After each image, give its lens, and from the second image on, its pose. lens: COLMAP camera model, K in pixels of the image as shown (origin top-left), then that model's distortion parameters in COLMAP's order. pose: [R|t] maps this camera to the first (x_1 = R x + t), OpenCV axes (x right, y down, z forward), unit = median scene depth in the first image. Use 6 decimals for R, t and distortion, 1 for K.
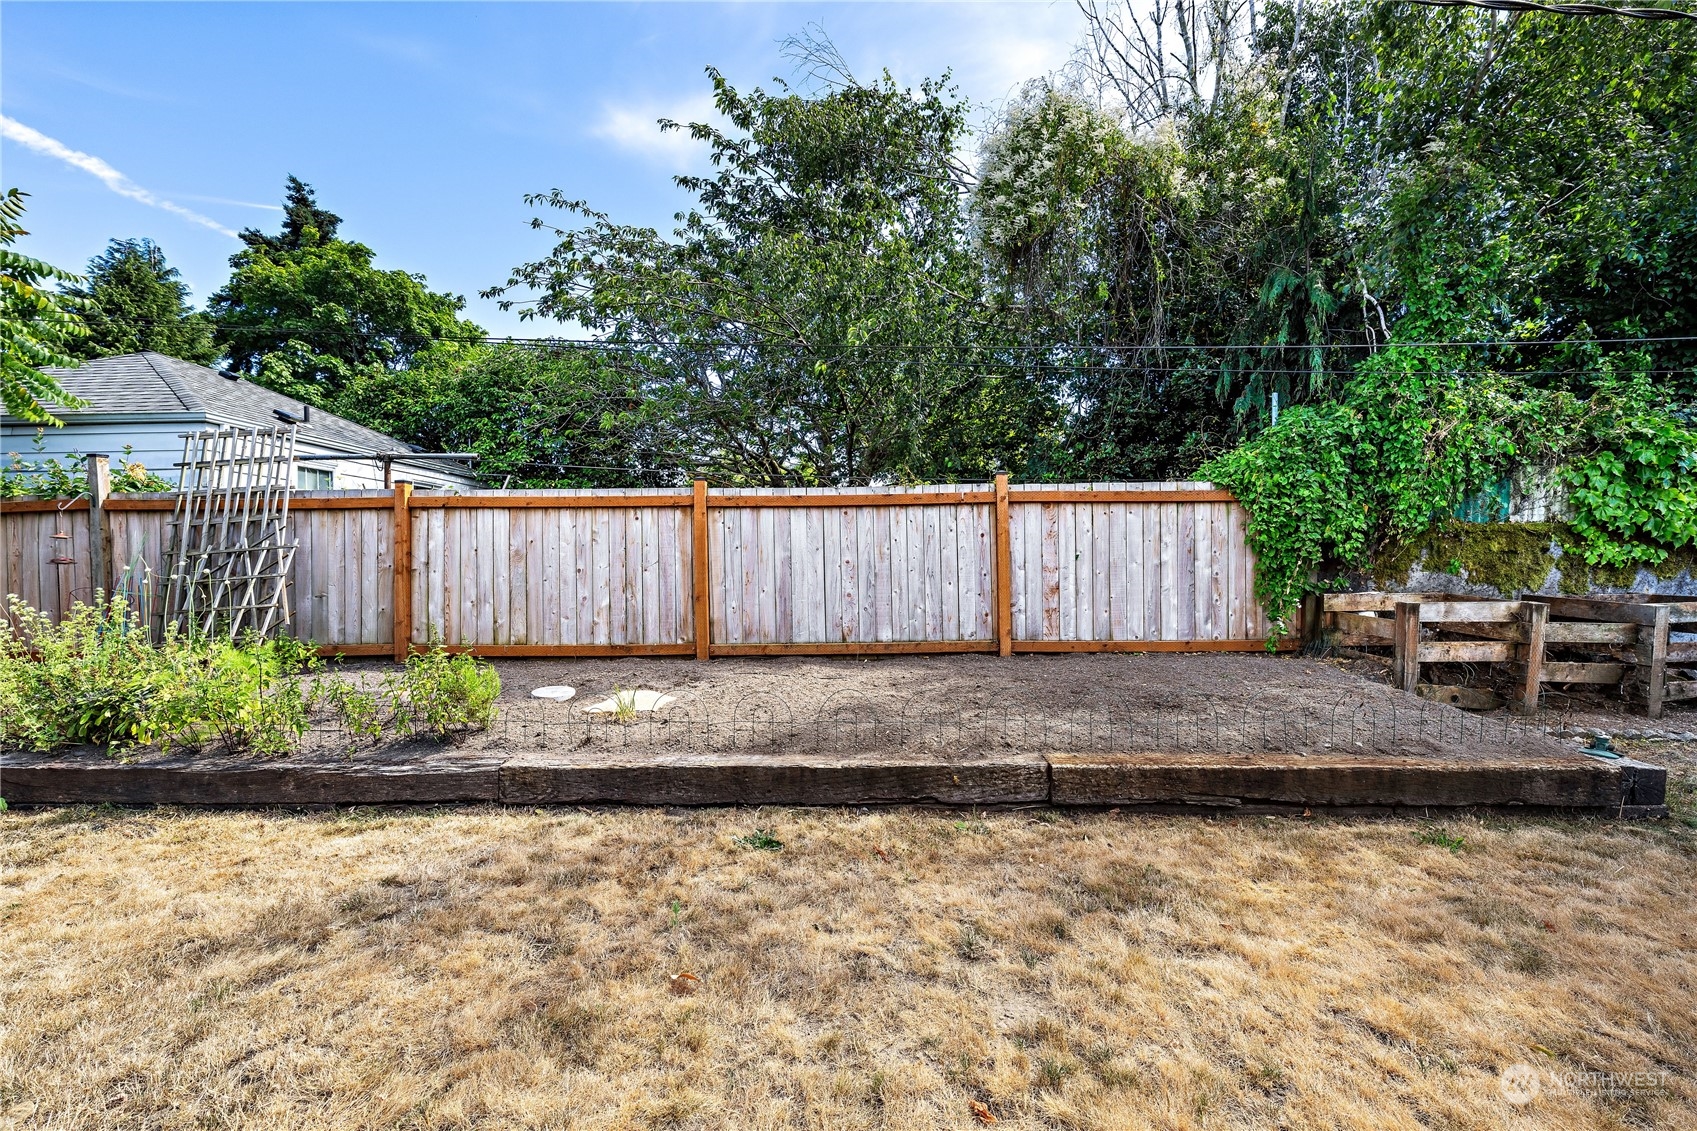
lens RADIAL K [[671.2, 0, 862.5], [0, 671.2, 574.4], [0, 0, 1]] dist [-0.001152, -0.000320]
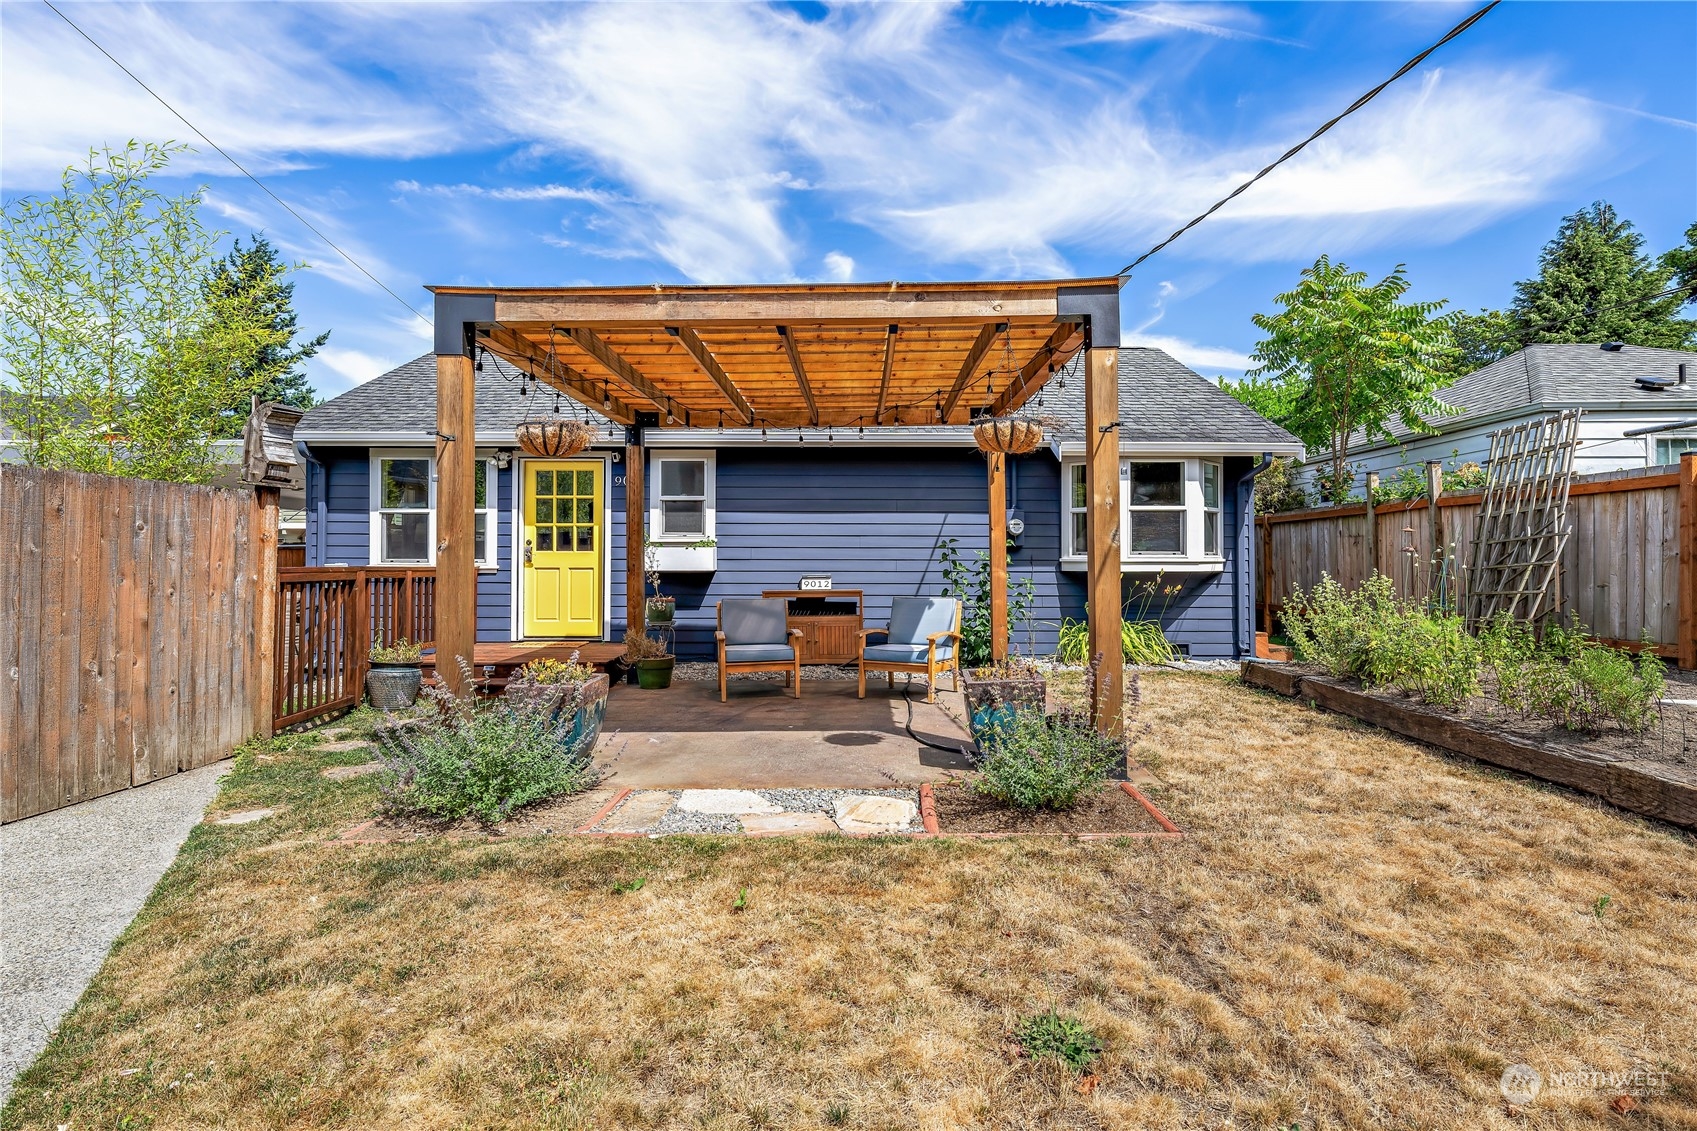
lens RADIAL K [[837.9, 0, 843.4], [0, 837.9, 547.6], [0, 0, 1]] dist [0.018848, 0.000240]
pose [[-0.018728, -0.002174, -0.999822, 0.414745], [-0.019801, 0.999802, -0.001803, 0.002451], [0.999629, 0.019764, -0.018767, -0.040369]]
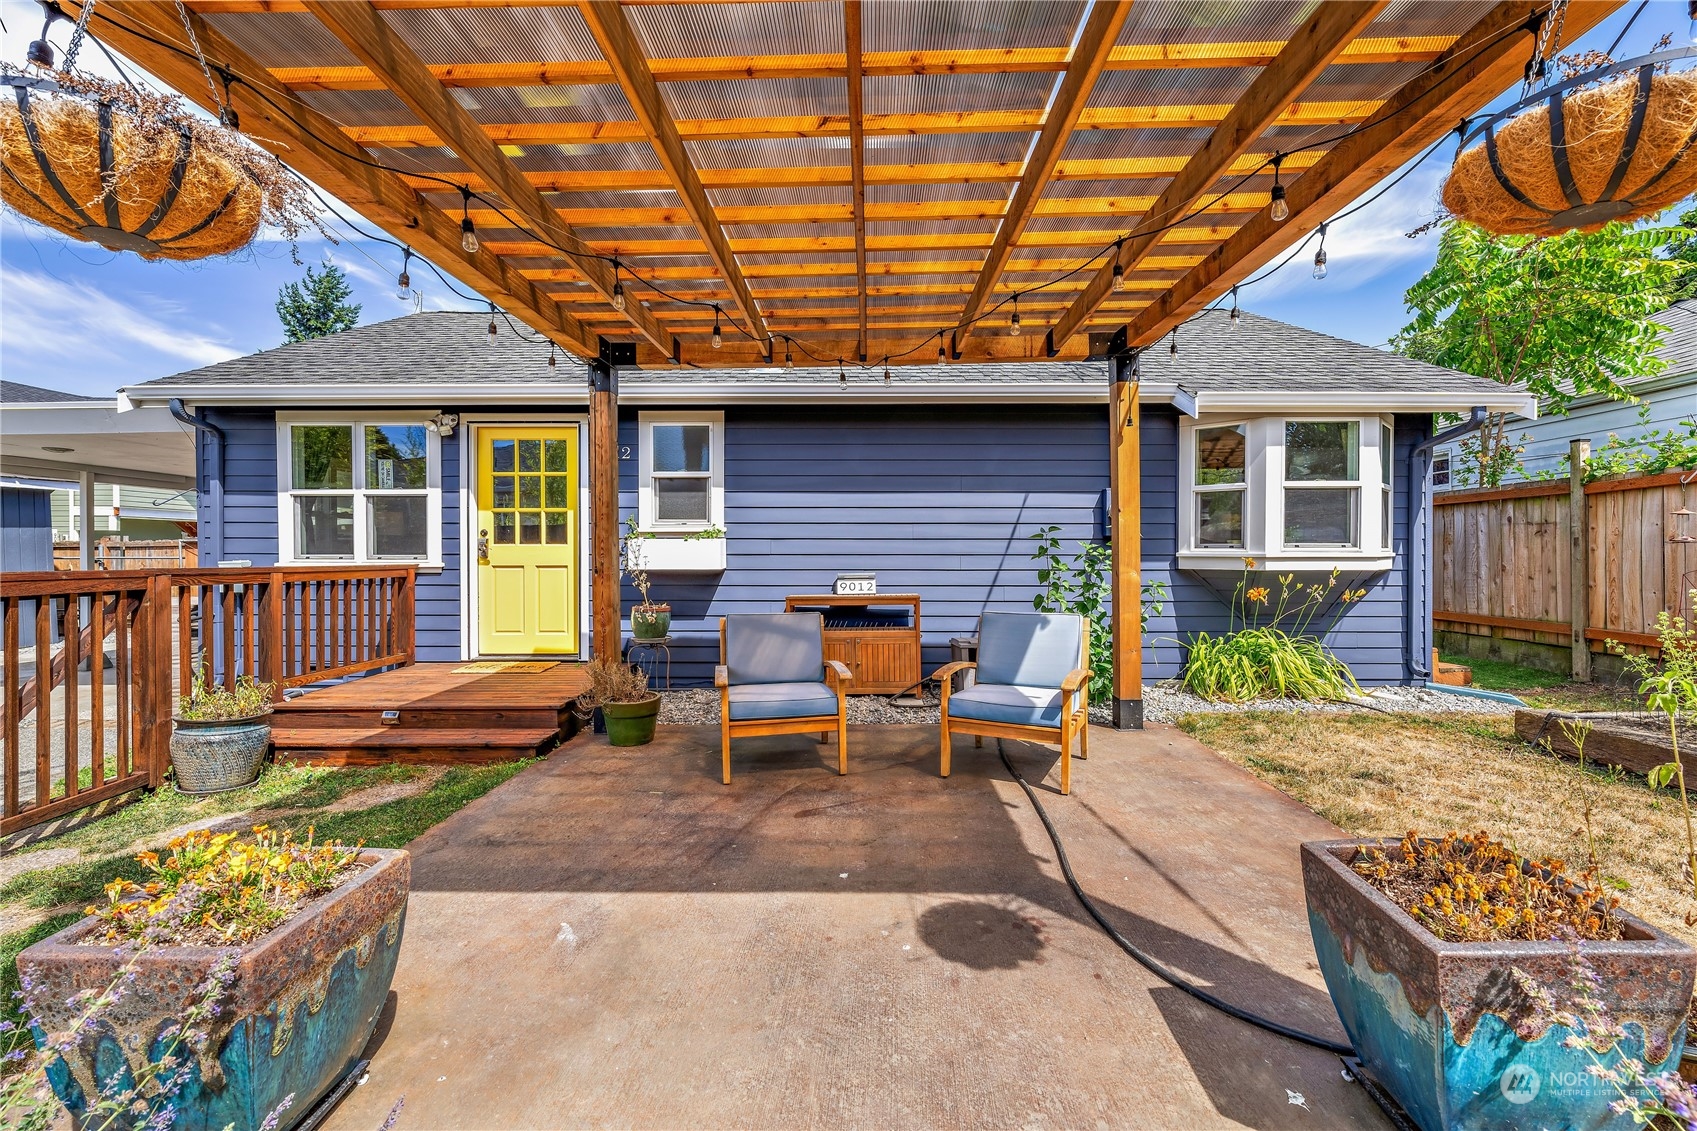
lens RADIAL K [[704.7, 0, 853.1], [0, 704.7, 551.7], [0, 0, 1]] dist [-0.001128, -0.000132]
pose [[-0.014832, 0.012781, -0.999808, -0.219996], [-0.018192, 0.999749, 0.013050, 0.006196], [0.999724, 0.018383, -0.014596, -0.119053]]
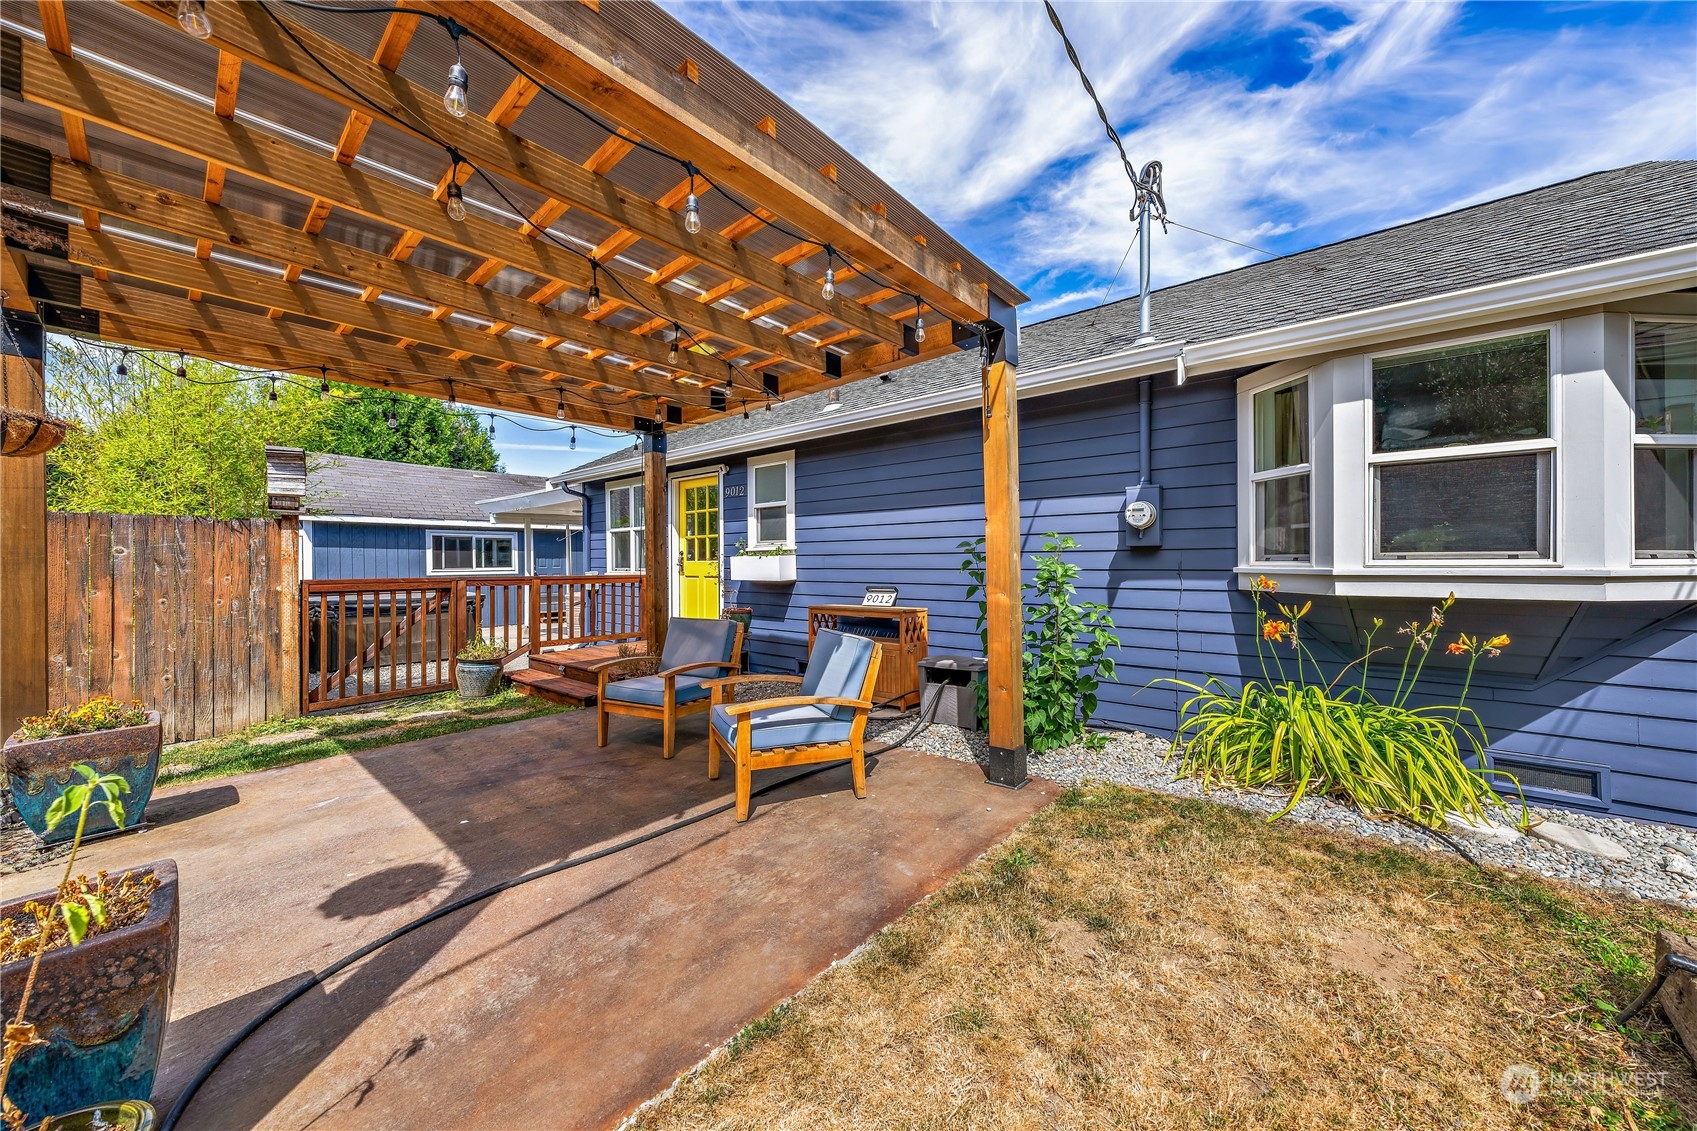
lens RADIAL K [[599.3, 0, 831.1], [0, 599.3, 555.2], [0, 0, 1]] dist [-0.001714, -0.000102]
pose [[-0.652426, 0.007628, -0.757814, -0.518760], [0.000507, 0.999954, 0.009628, -0.007747], [0.757852, 0.005897, -0.652400, 0.479333]]
